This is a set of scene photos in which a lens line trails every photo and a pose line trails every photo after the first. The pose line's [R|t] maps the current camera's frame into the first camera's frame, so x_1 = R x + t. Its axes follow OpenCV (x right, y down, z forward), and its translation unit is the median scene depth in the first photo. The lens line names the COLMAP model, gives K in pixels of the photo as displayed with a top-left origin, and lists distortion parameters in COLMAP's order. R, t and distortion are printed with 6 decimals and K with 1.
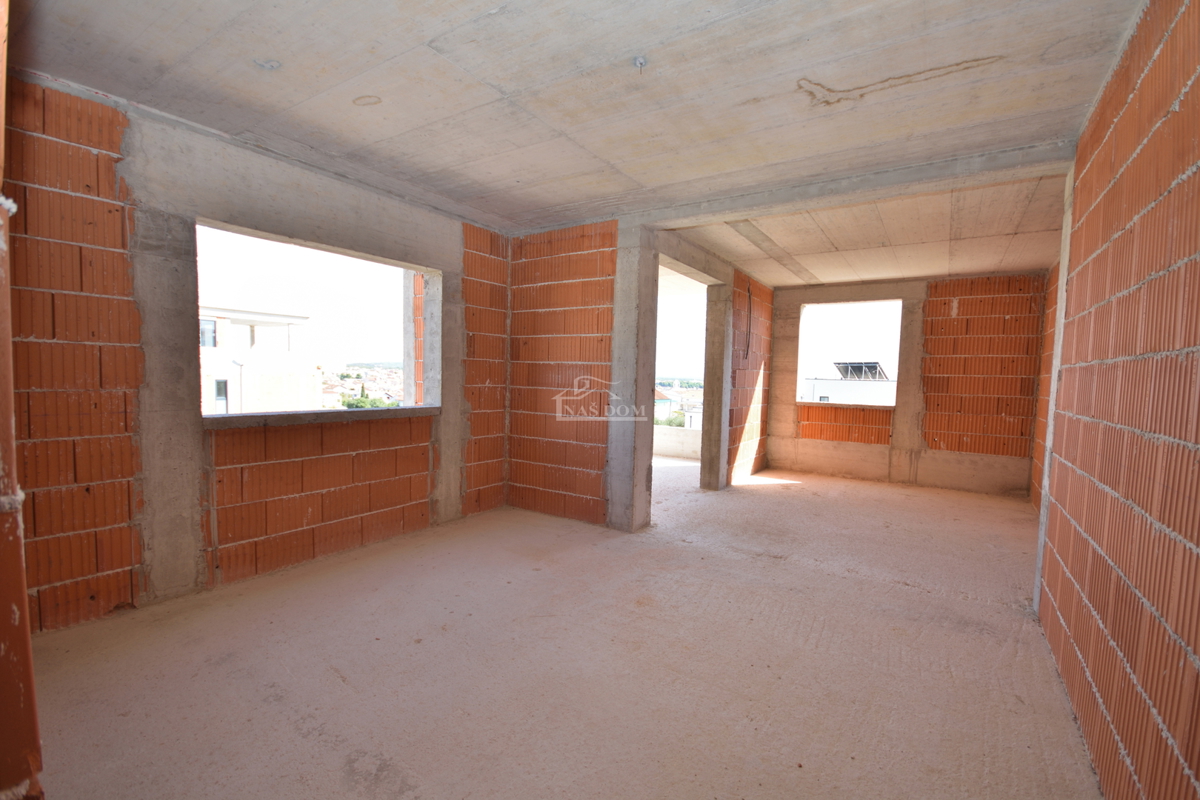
lens RADIAL K [[528.1, 0, 597.5], [0, 528.1, 405.8], [0, 0, 1]] dist [-0.004882, -0.004463]
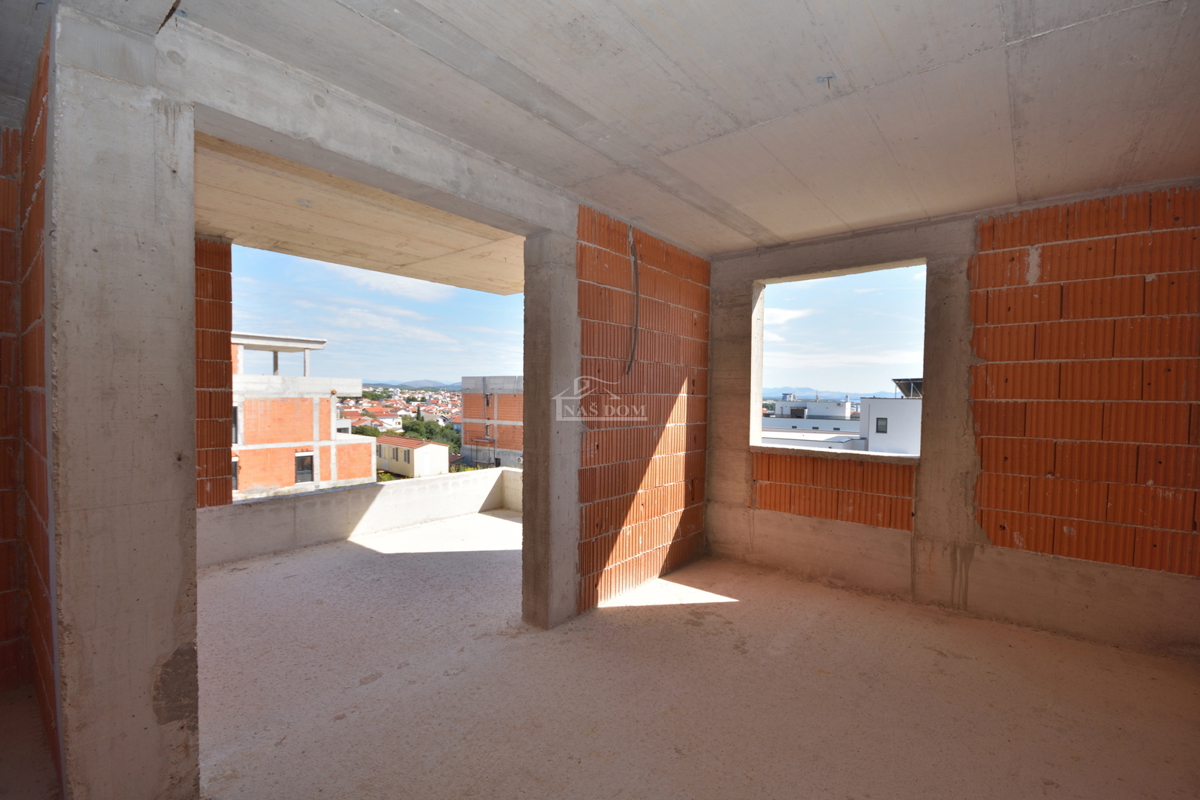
lens RADIAL K [[528.1, 0, 598.1], [0, 528.1, 406.1], [0, 0, 1]] dist [-0.004882, -0.004463]
pose [[0.994350, -0.010542, -0.105628, 0.297441], [0.006468, 0.999225, -0.038836, -0.033442], [0.105956, 0.037933, 0.993647, 0.434134]]
